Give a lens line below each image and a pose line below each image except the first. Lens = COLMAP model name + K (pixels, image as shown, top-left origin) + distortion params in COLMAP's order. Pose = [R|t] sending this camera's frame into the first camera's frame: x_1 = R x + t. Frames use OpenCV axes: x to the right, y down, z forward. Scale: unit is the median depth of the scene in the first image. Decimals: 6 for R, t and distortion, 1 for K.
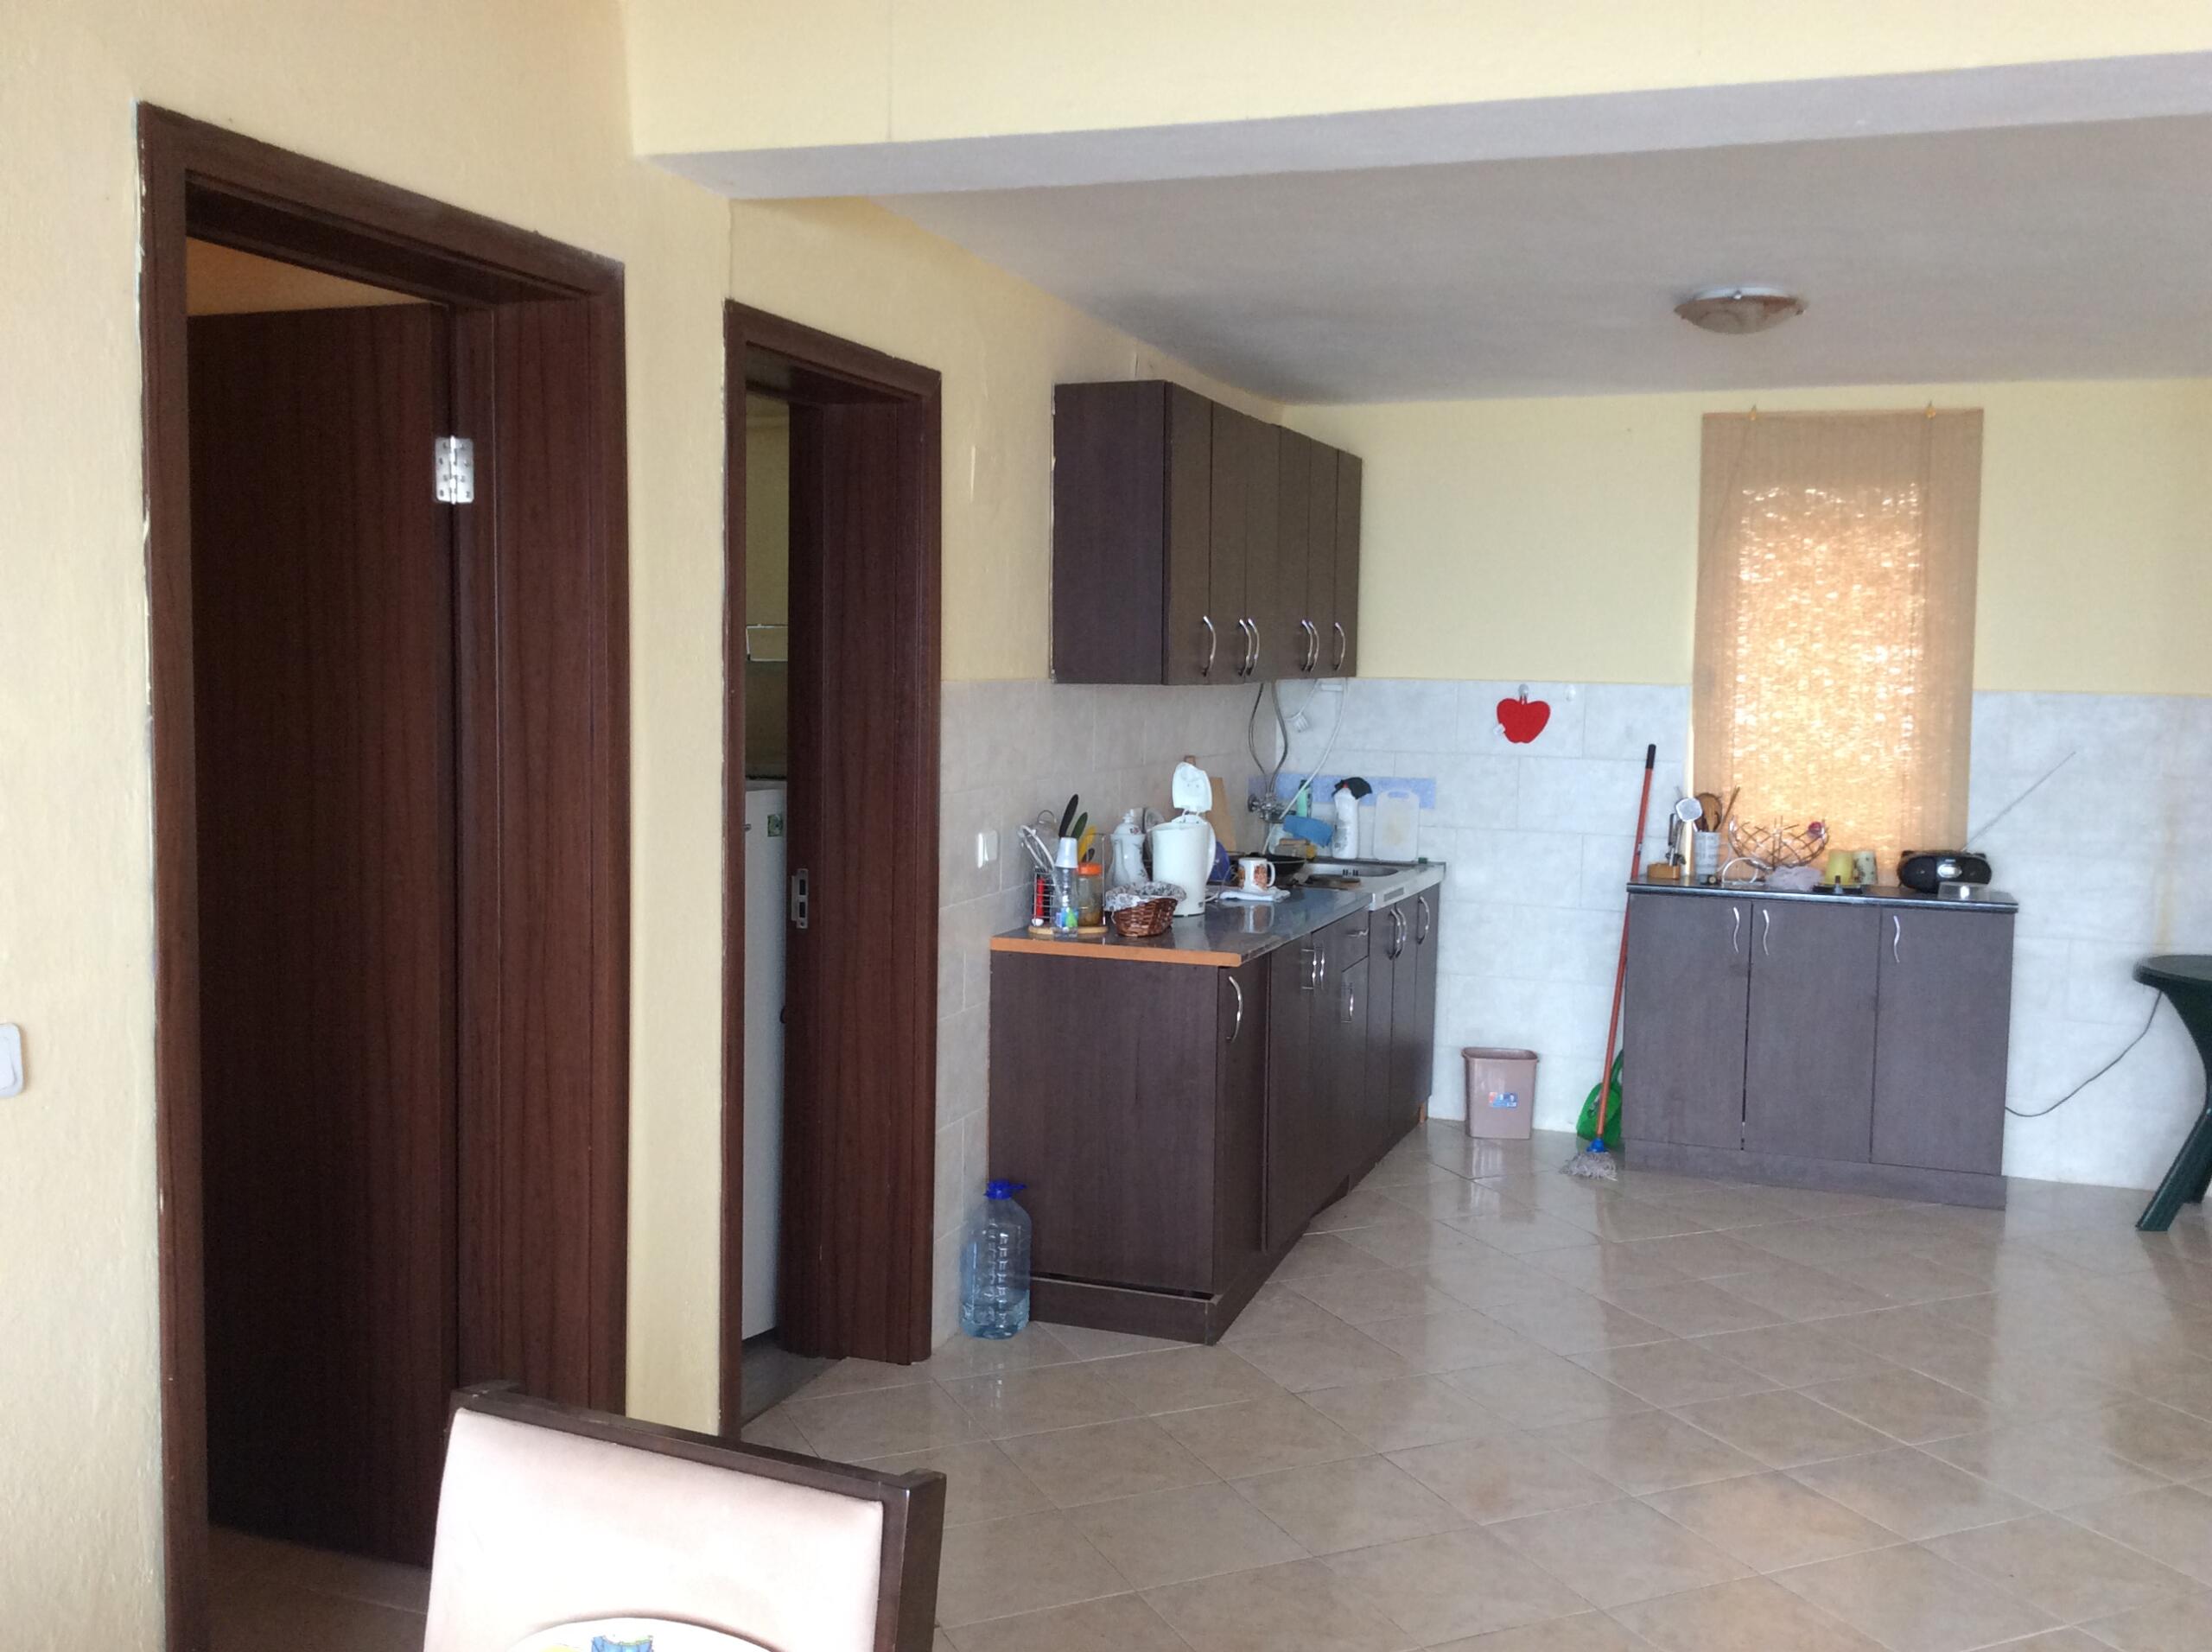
lens RADIAL K [[2052.6, 0, 1106.0], [0, 2052.6, 826.0], [0, 0, 1]] dist [0.121066, -0.232538]
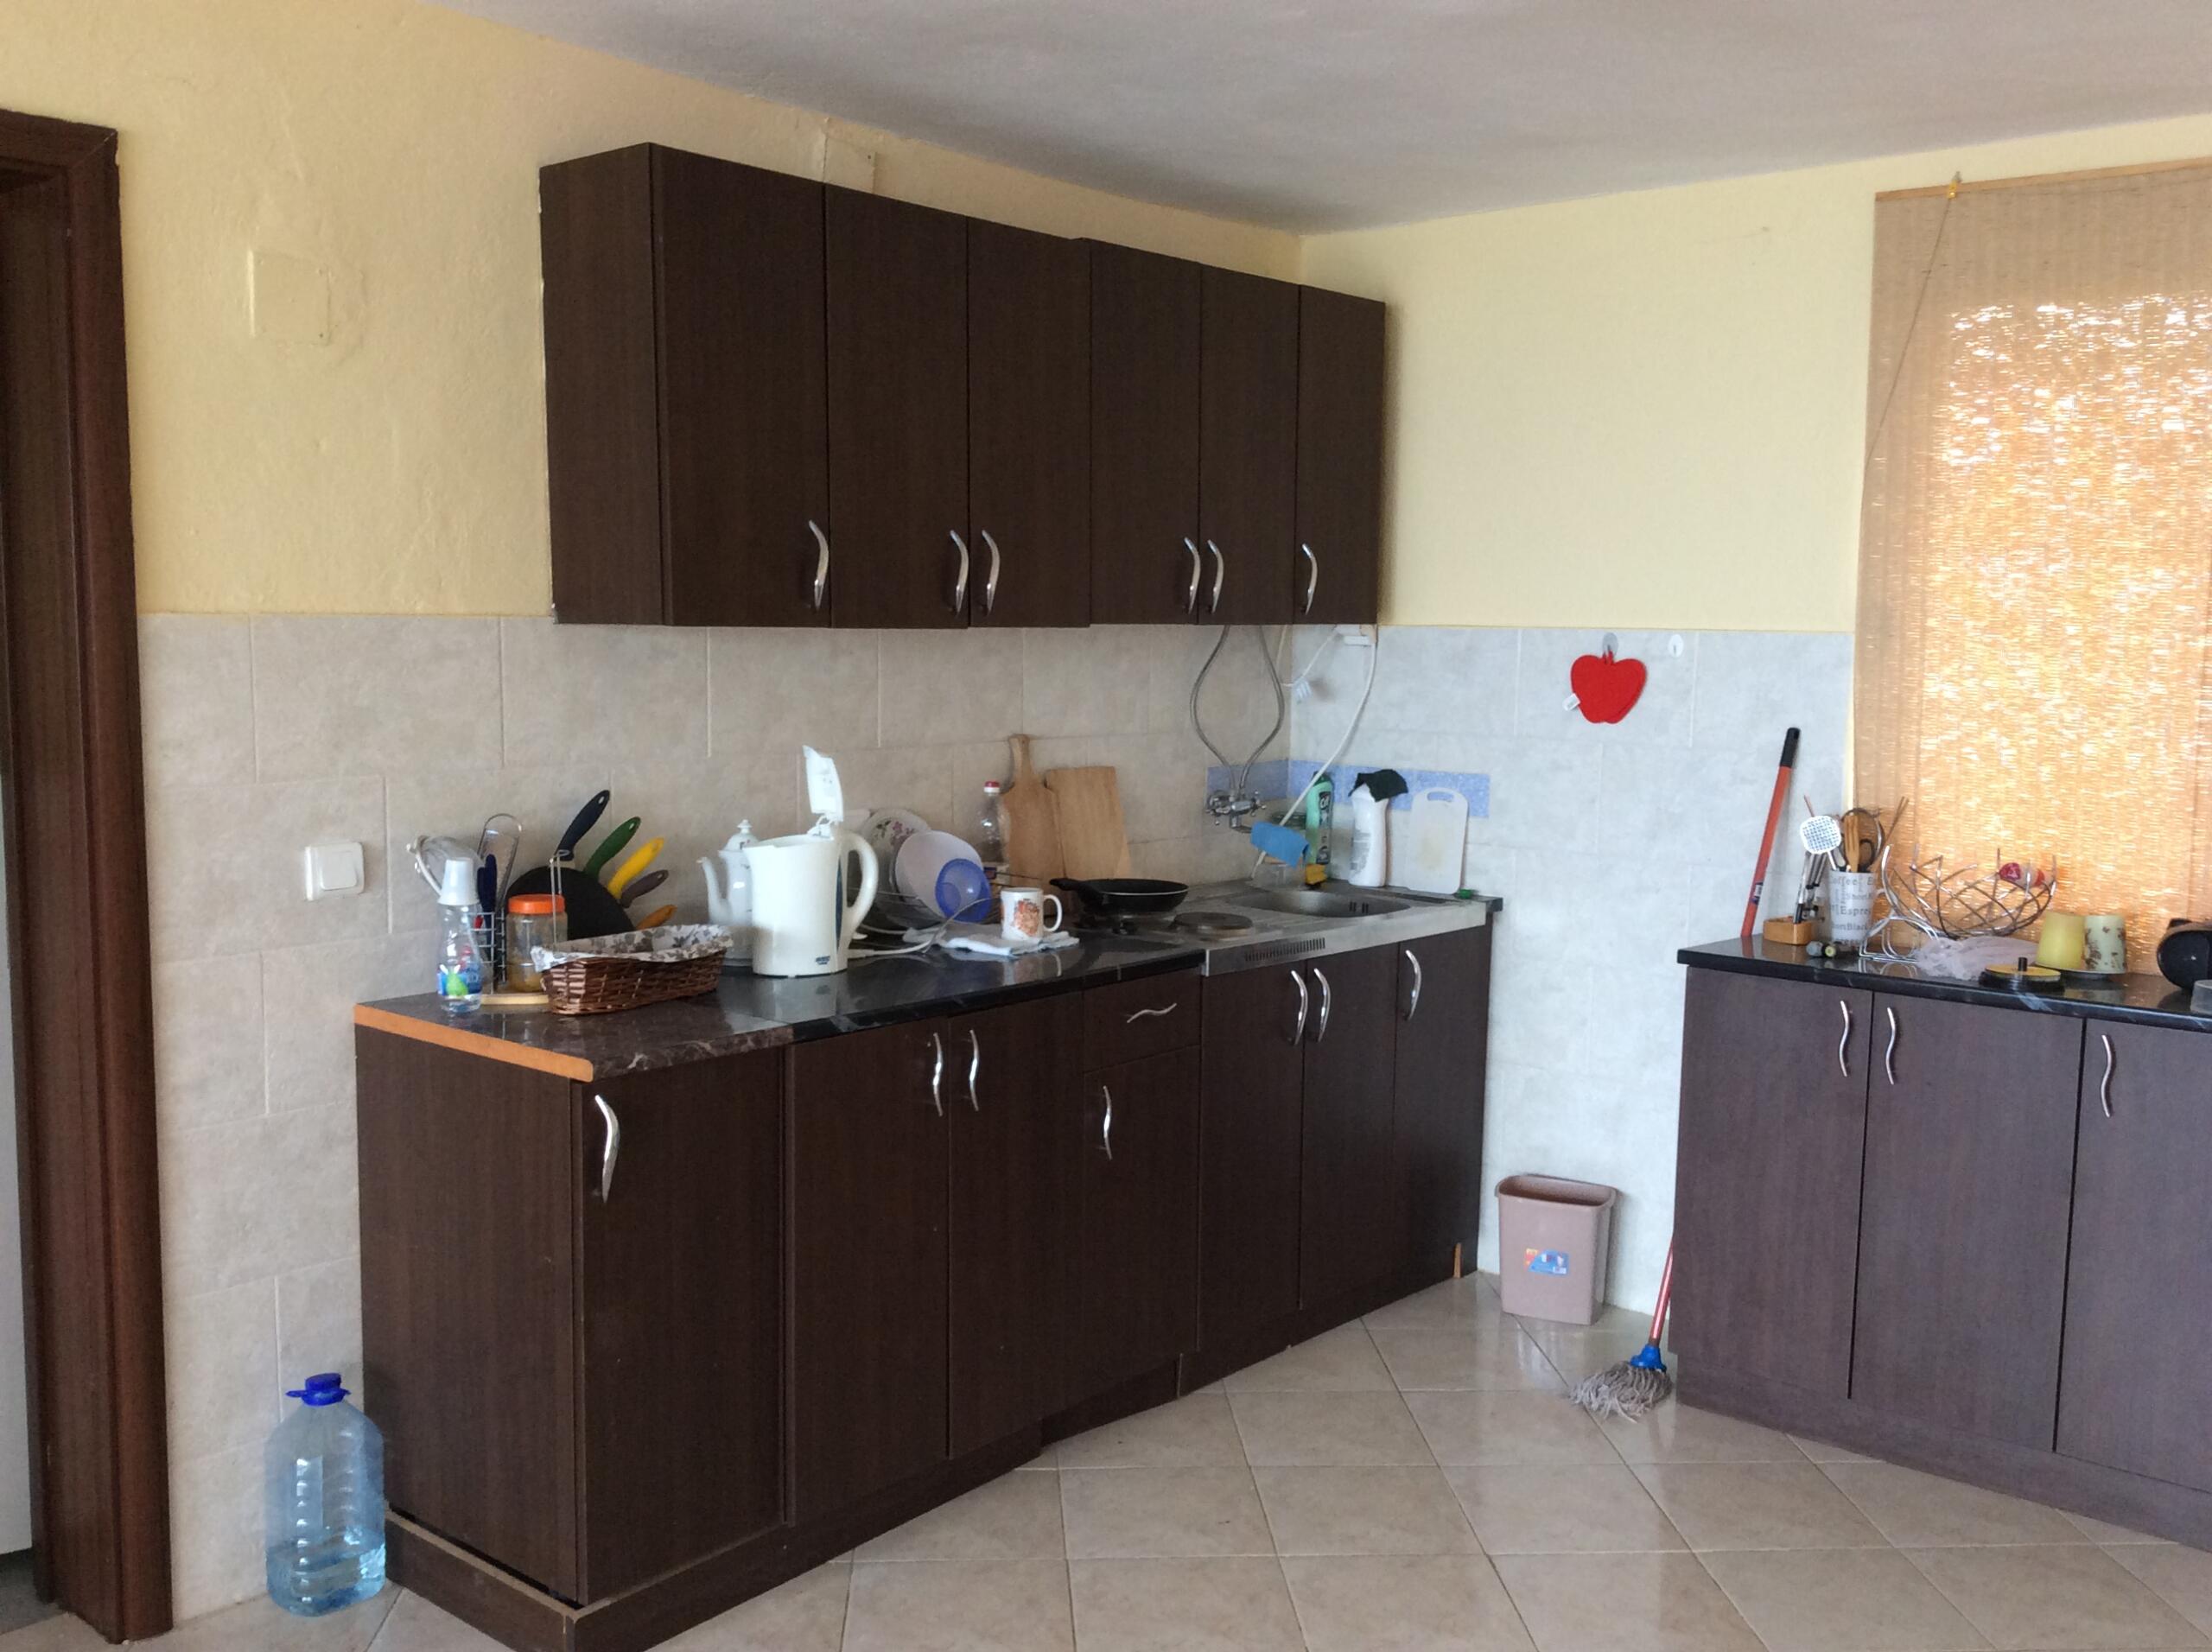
lens RADIAL K [[2052.6, 0, 1106.0], [0, 2052.6, 826.0], [0, 0, 1]] dist [0.121066, -0.232538]
pose [[0.936647, 0.031646, -0.348841, 0.296318], [-0.026538, 0.999459, 0.019414, -0.016718], [0.349267, -0.008926, 0.936981, 0.339355]]
